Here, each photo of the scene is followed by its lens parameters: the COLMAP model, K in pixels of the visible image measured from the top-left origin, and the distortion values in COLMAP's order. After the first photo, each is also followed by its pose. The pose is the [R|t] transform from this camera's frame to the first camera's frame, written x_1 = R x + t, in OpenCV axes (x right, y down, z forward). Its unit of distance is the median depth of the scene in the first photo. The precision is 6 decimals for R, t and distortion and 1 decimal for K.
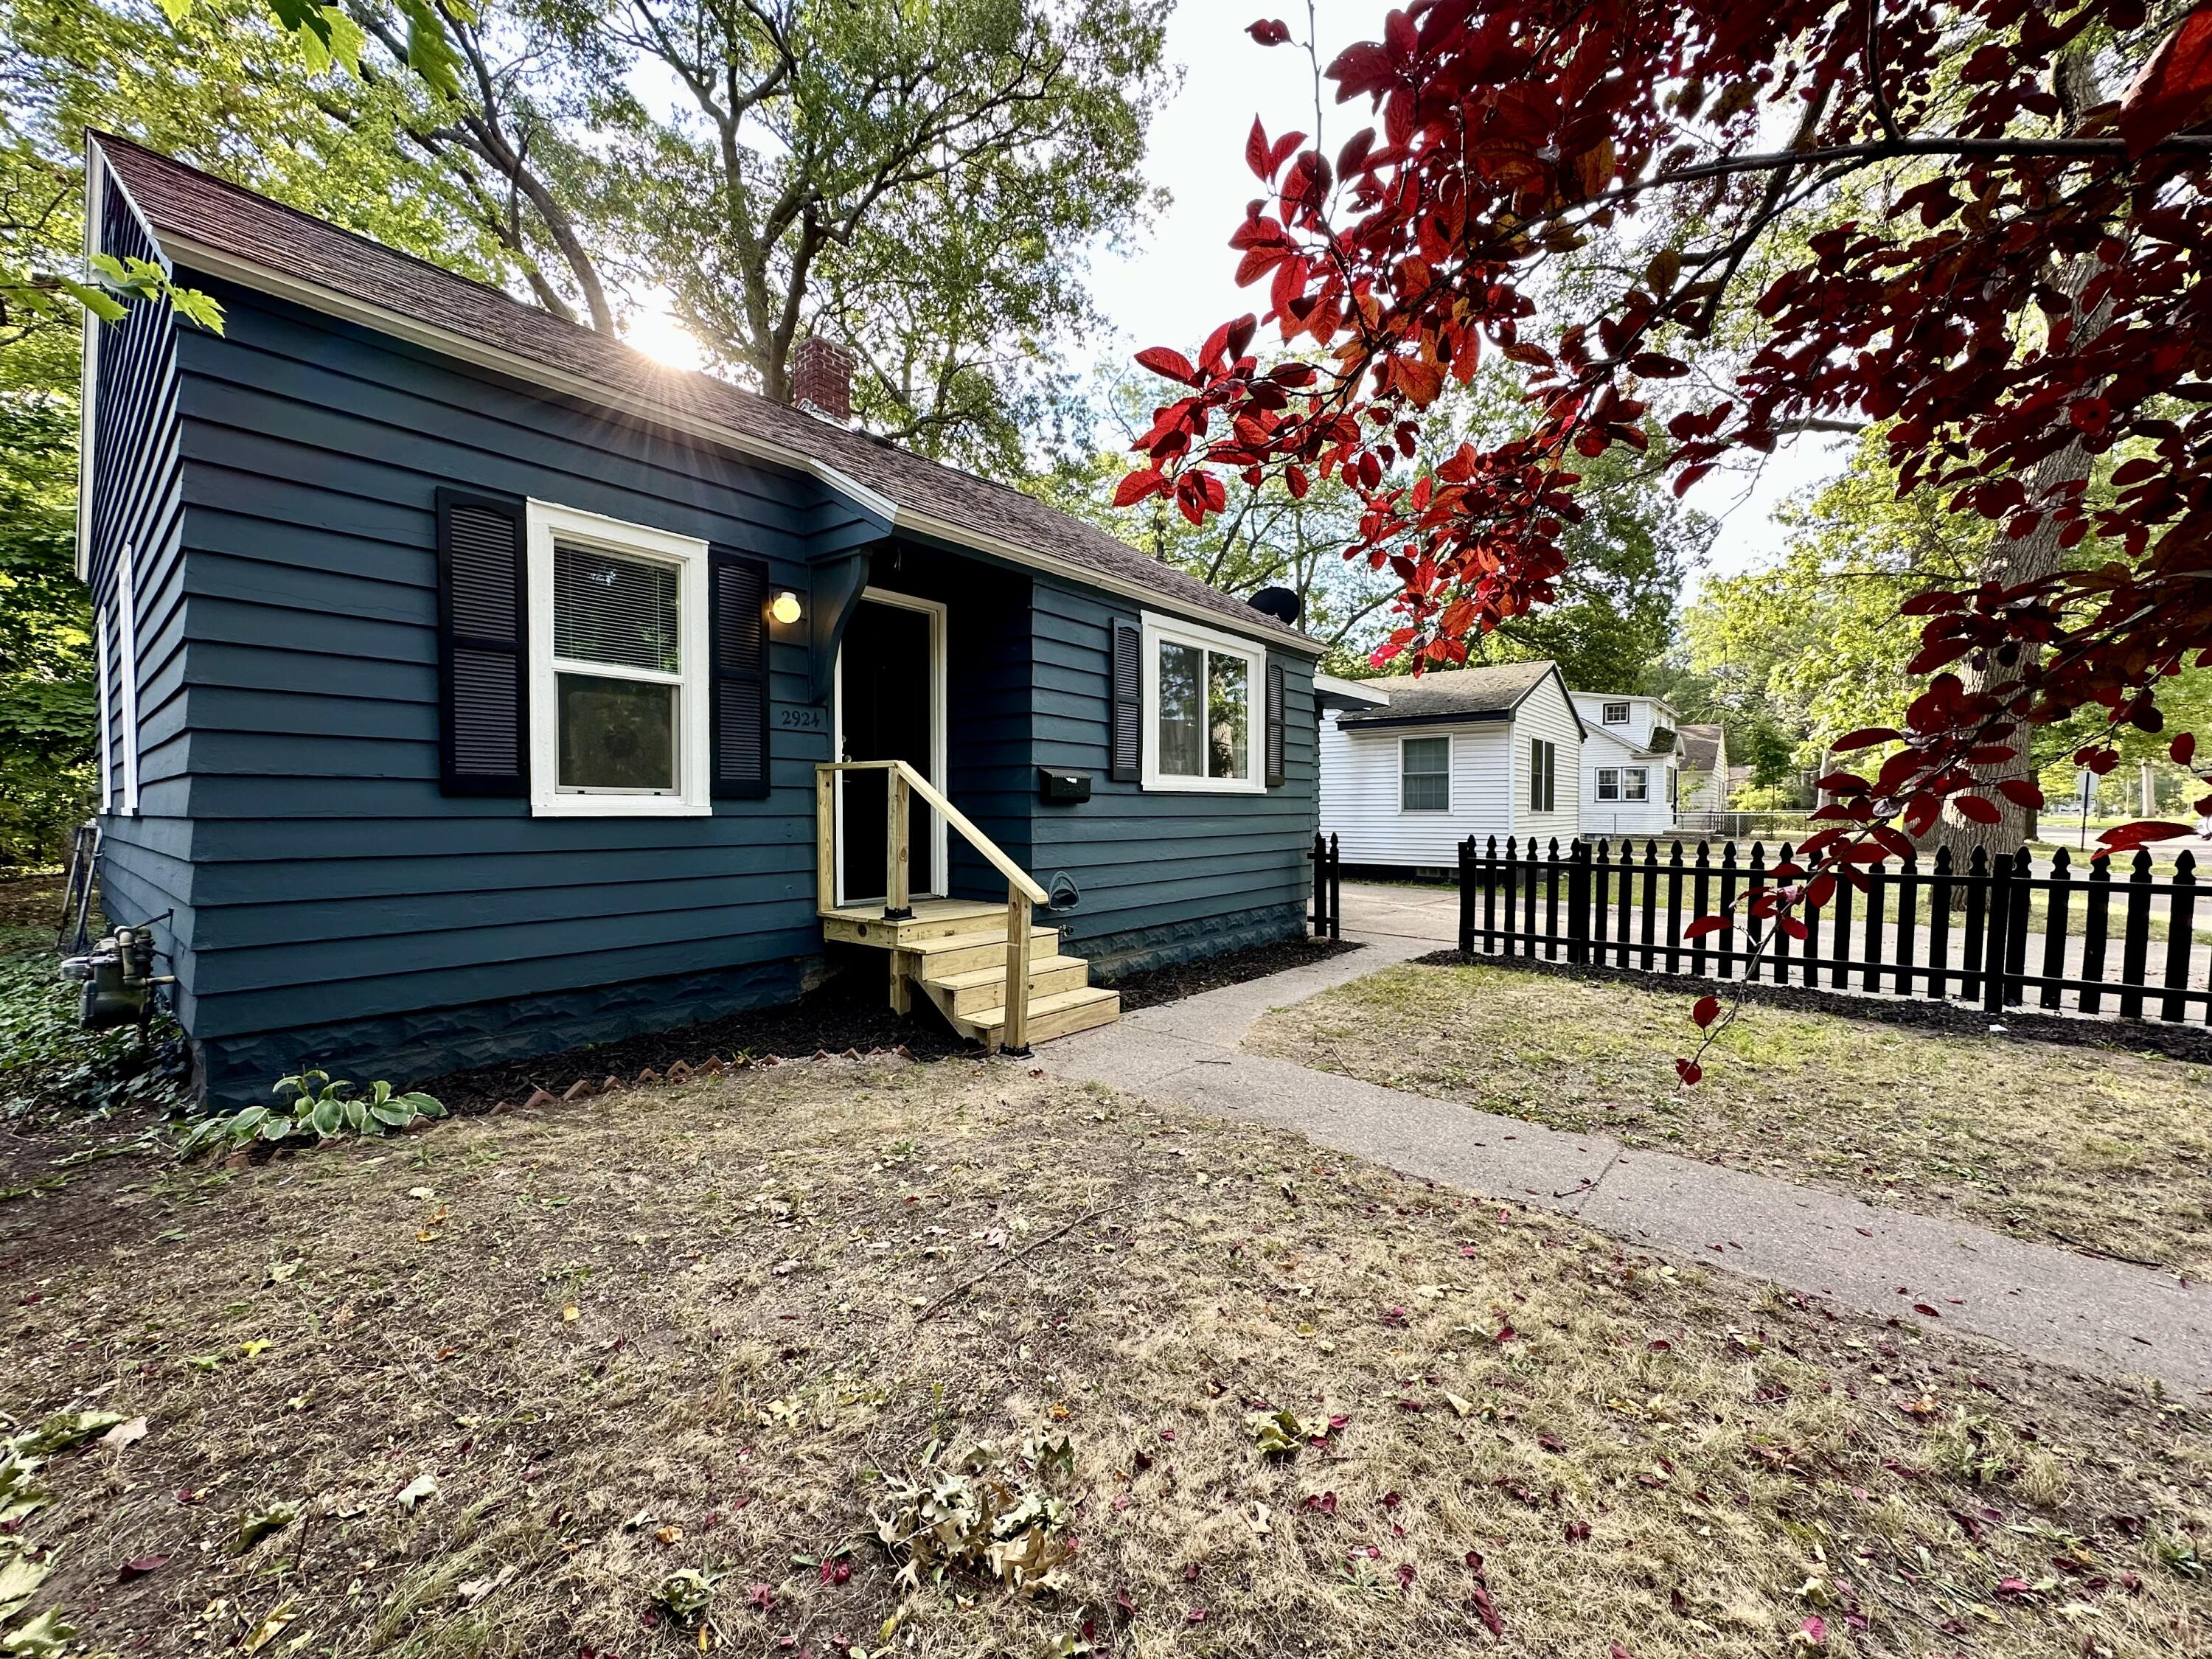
lens RADIAL K [[882.5, 0, 1107.8], [0, 882.5, 829.1], [0, 0, 1]] dist [-0.000705, 0.000414]
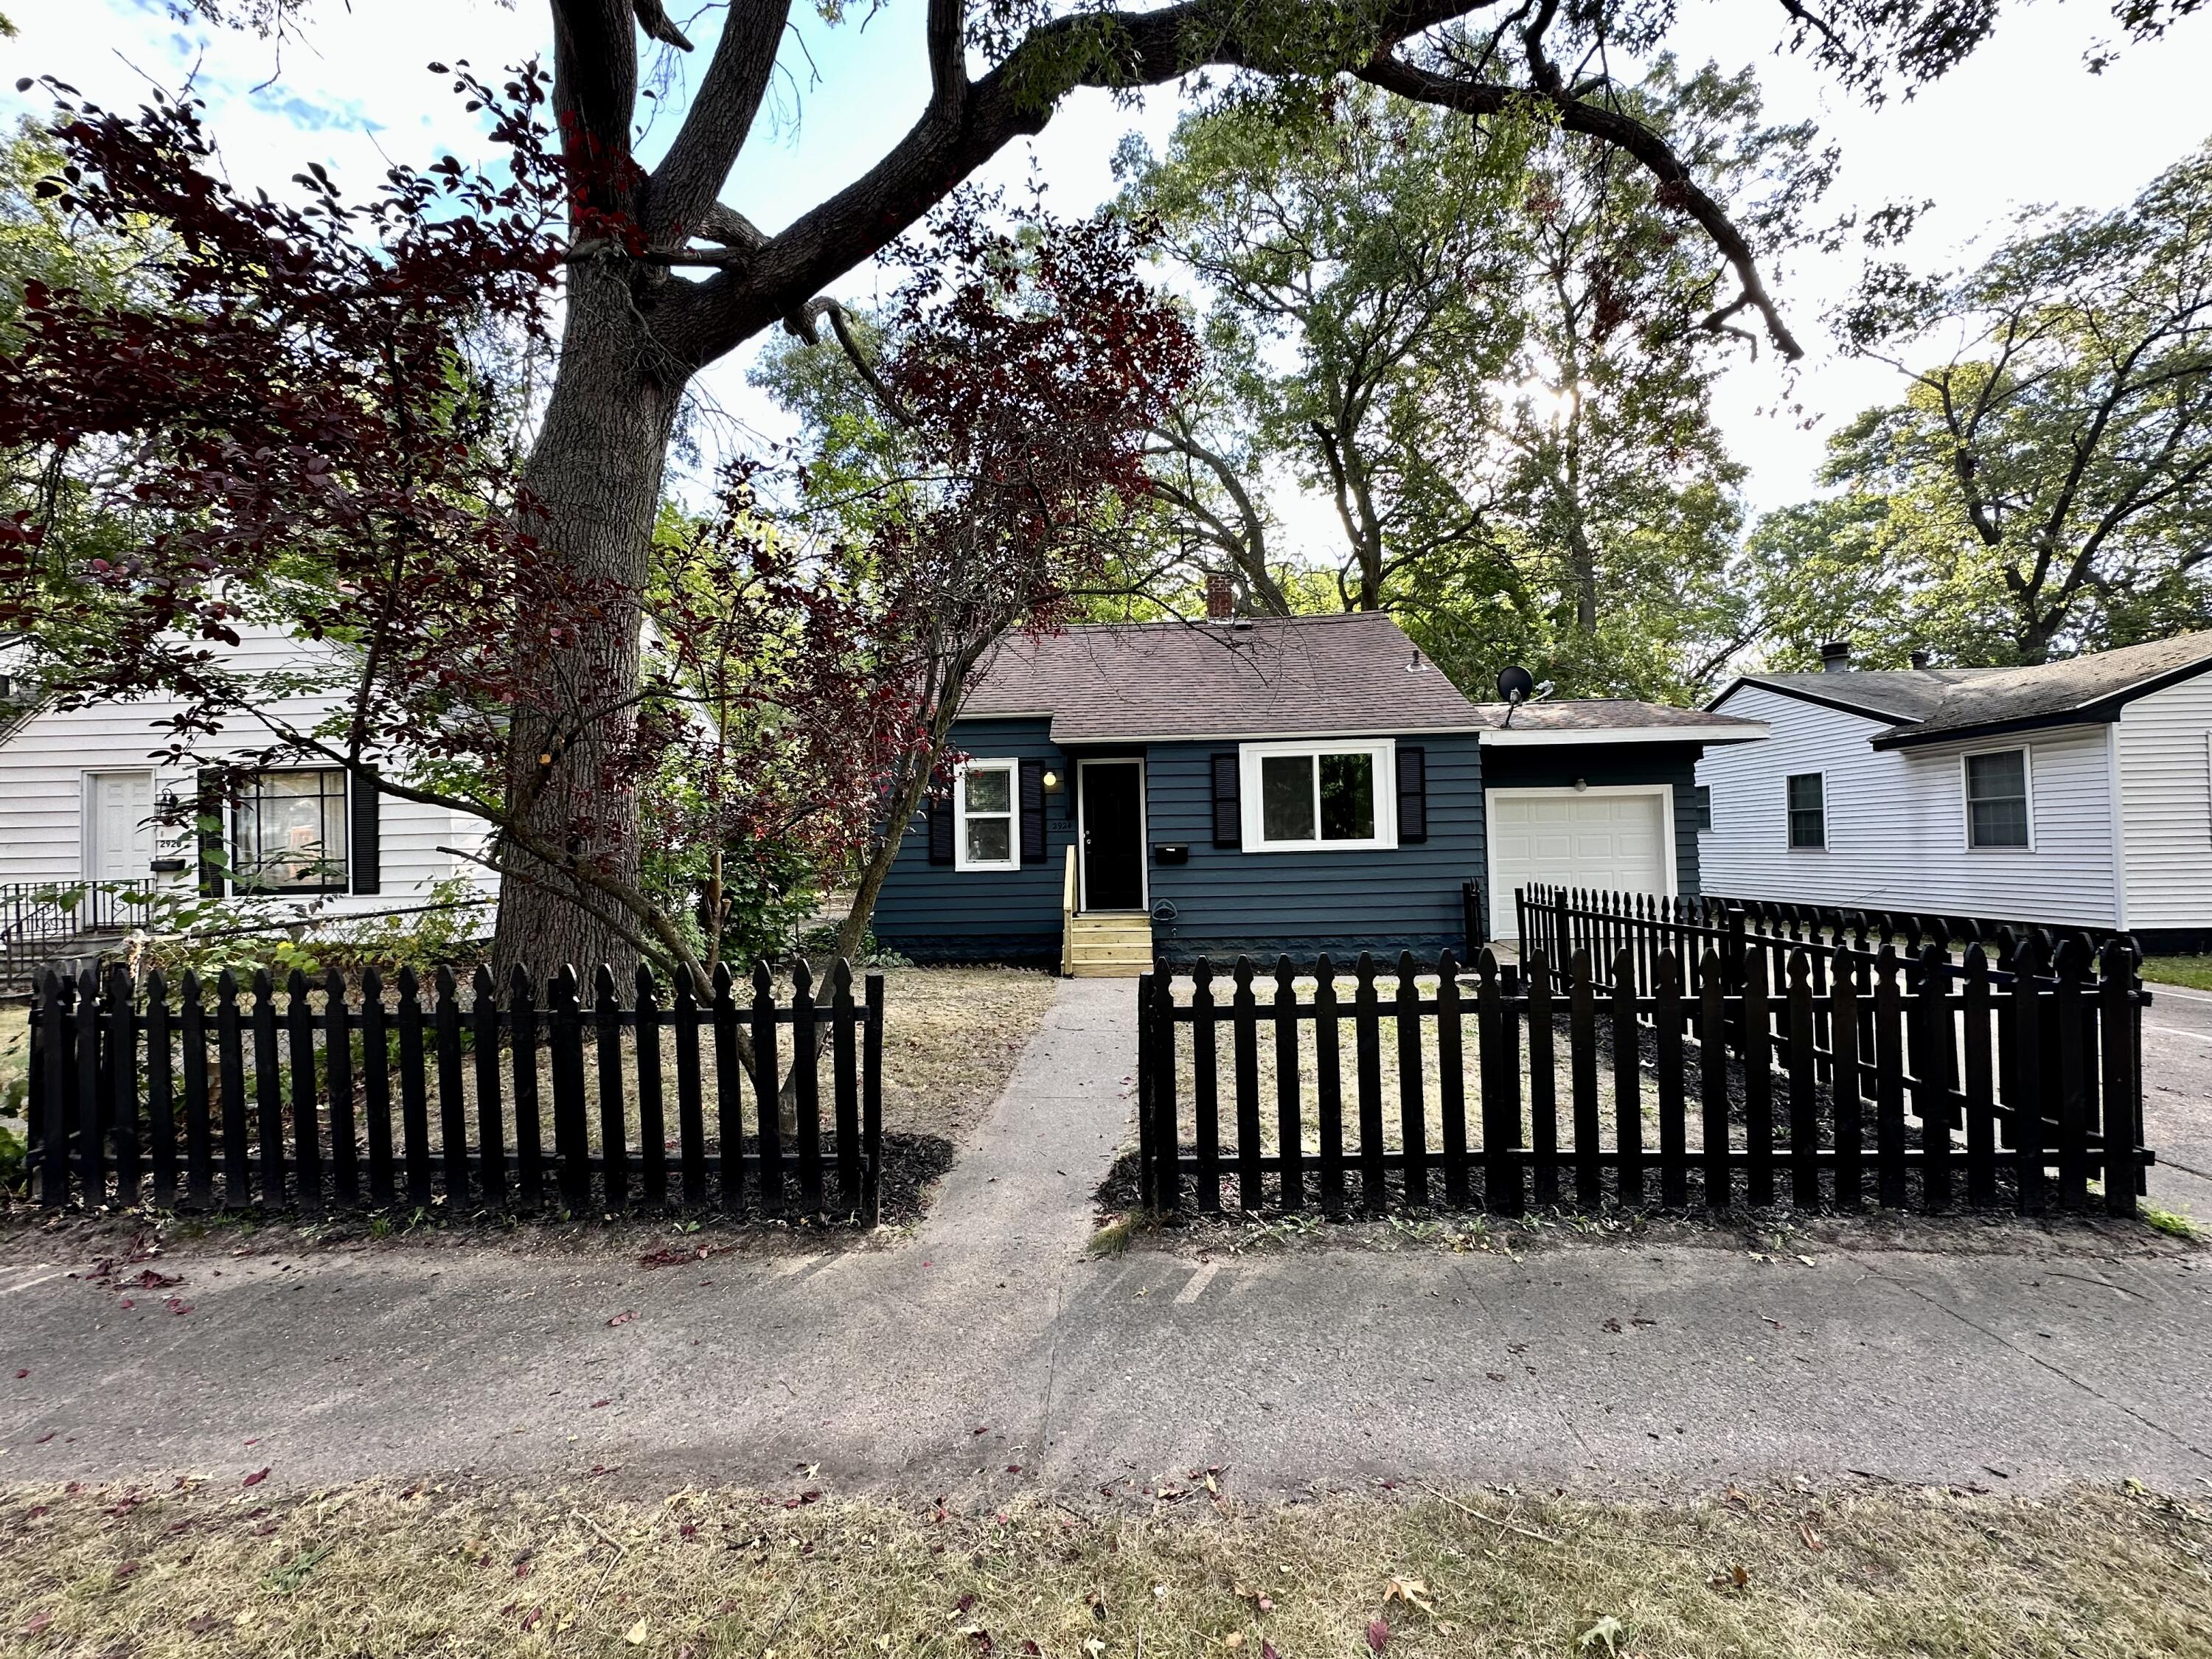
lens RADIAL K [[882.5, 0, 1107.8], [0, 882.5, 829.1], [0, 0, 1]] dist [-0.000705, 0.000414]
pose [[0.616877, -0.031317, -0.786436, 1.466413], [0.003882, 0.999317, -0.036750, -0.034308], [0.787050, 0.019617, 0.616577, -0.279828]]
